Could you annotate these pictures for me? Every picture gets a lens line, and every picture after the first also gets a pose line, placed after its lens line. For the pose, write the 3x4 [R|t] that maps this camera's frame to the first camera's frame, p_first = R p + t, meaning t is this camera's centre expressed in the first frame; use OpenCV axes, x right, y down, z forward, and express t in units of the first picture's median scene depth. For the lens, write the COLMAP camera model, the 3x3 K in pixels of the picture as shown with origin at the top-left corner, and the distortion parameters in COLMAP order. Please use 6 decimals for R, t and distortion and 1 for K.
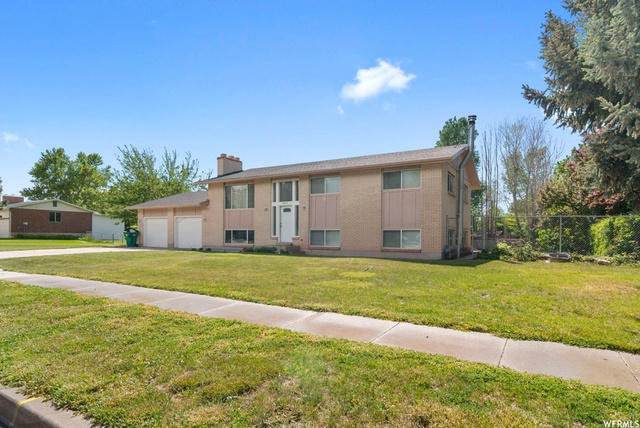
lens RADIAL K [[352.8, 0, 322.4], [0, 352.8, 206.7], [0, 0, 1]] dist [-0.000305, 0.000527]
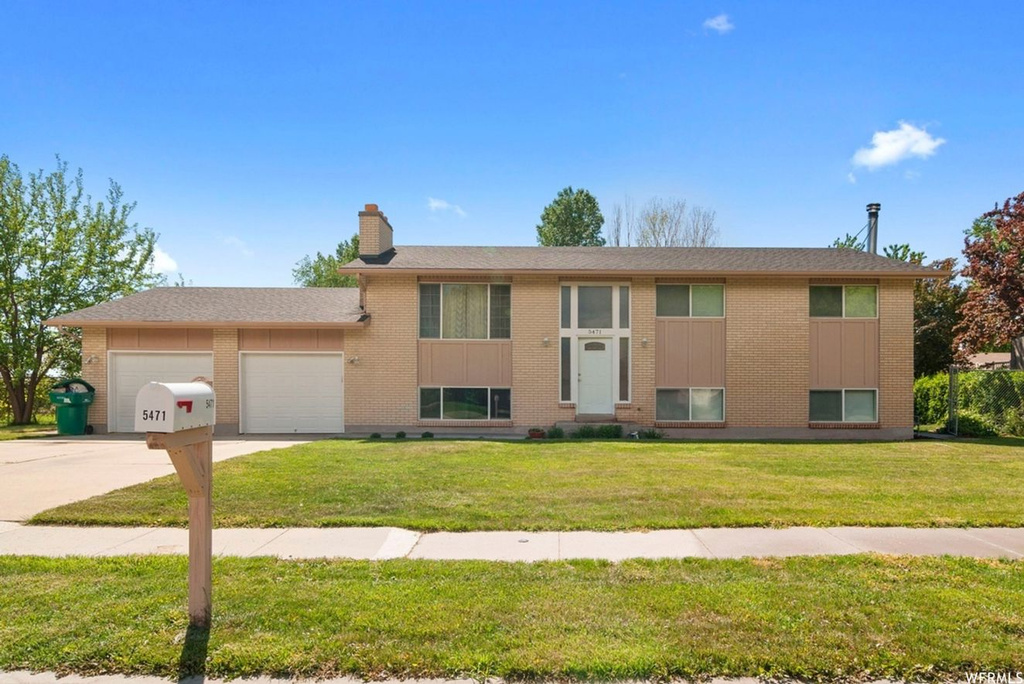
lens RADIAL K [[672.5, 0, 512.0], [0, 672.5, 342.0], [0, 0, 1]] dist [-0.028326, -0.000017]
pose [[0.862983, 0.035237, 0.504002, -0.638160], [-0.038507, 0.999251, -0.003927, 0.011332], [-0.503763, -0.016019, 0.863694, 0.274096]]
